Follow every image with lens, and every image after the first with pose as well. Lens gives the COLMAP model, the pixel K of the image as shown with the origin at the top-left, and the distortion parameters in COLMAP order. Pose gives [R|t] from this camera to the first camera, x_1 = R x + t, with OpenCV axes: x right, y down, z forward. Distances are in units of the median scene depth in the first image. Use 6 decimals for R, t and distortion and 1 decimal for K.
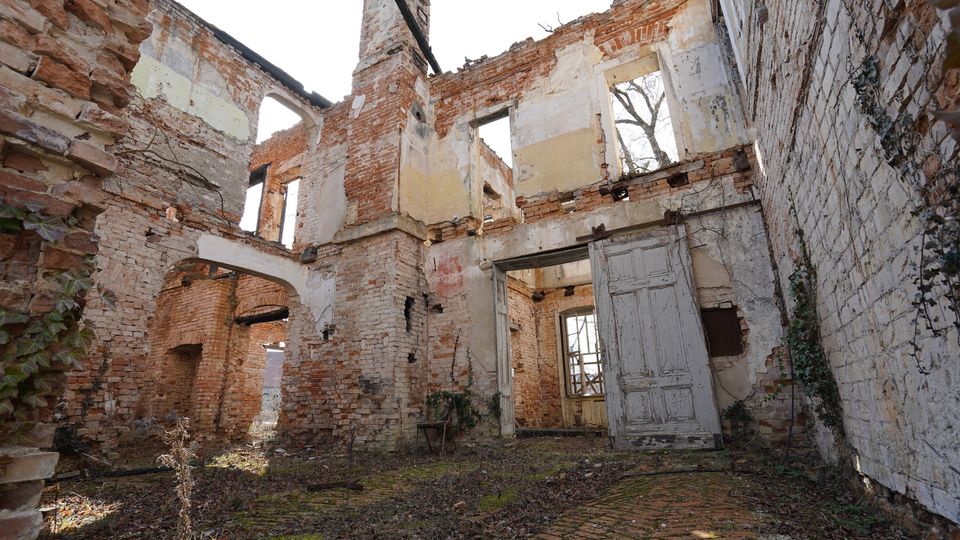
lens RADIAL K [[446.1, 0, 480.0], [0, 446.1, 270.0], [0, 0, 1]] dist [-0.051777, 0.022196]
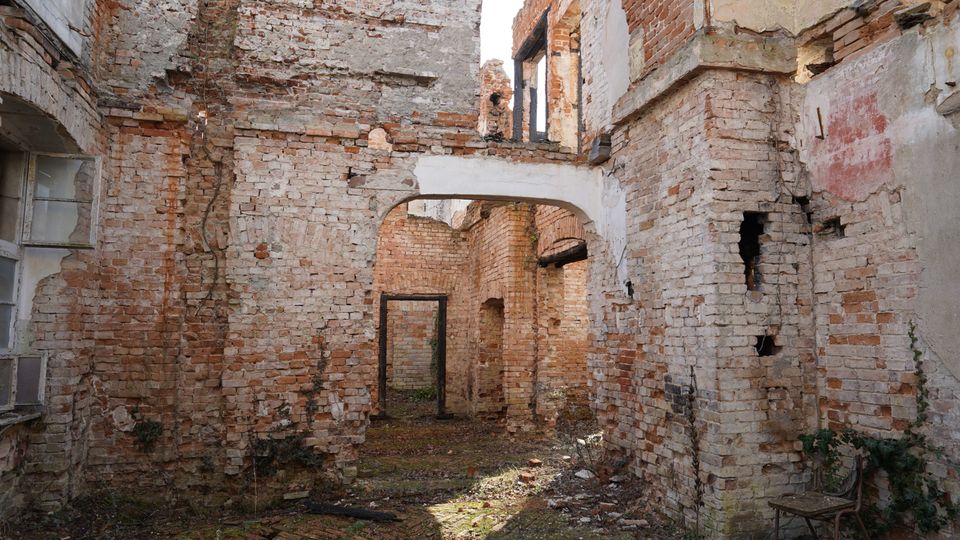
lens RADIAL K [[628.0, 0, 480.0], [0, 628.0, 270.0], [0, 0, 1]] dist [-0.034222, 0.051122]
pose [[0.678065, -0.042964, -0.733745, 0.118149], [0.196372, 0.972591, 0.124521, -0.015805], [0.708283, -0.228520, 0.667917, 0.364897]]
